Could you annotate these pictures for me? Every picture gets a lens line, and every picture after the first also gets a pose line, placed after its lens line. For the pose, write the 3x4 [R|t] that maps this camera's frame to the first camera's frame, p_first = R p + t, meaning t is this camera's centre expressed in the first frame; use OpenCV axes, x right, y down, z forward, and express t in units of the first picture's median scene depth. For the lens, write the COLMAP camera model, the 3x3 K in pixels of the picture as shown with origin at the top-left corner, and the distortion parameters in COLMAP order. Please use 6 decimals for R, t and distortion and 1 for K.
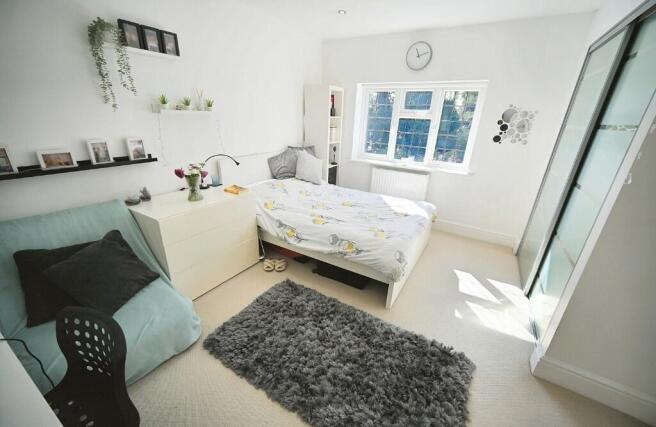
lens RADIAL K [[260.5, 0, 327.4], [0, 260.5, 217.0], [0, 0, 1]] dist [0.001225, -0.000006]
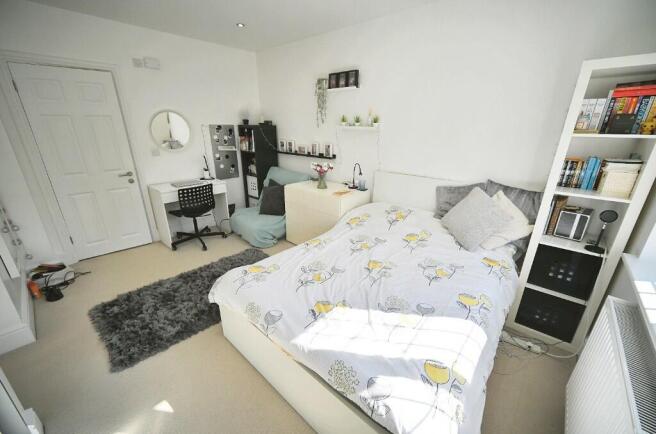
lens RADIAL K [[261.1, 0, 327.5], [0, 261.1, 217.2], [0, 0, 1]] dist [-0.022154, 0.000323]
pose [[-0.157952, 0.302254, -0.940050, 0.915890], [-0.372074, 0.863614, 0.340195, -0.451143], [0.914665, 0.403502, -0.023949, 1.206161]]
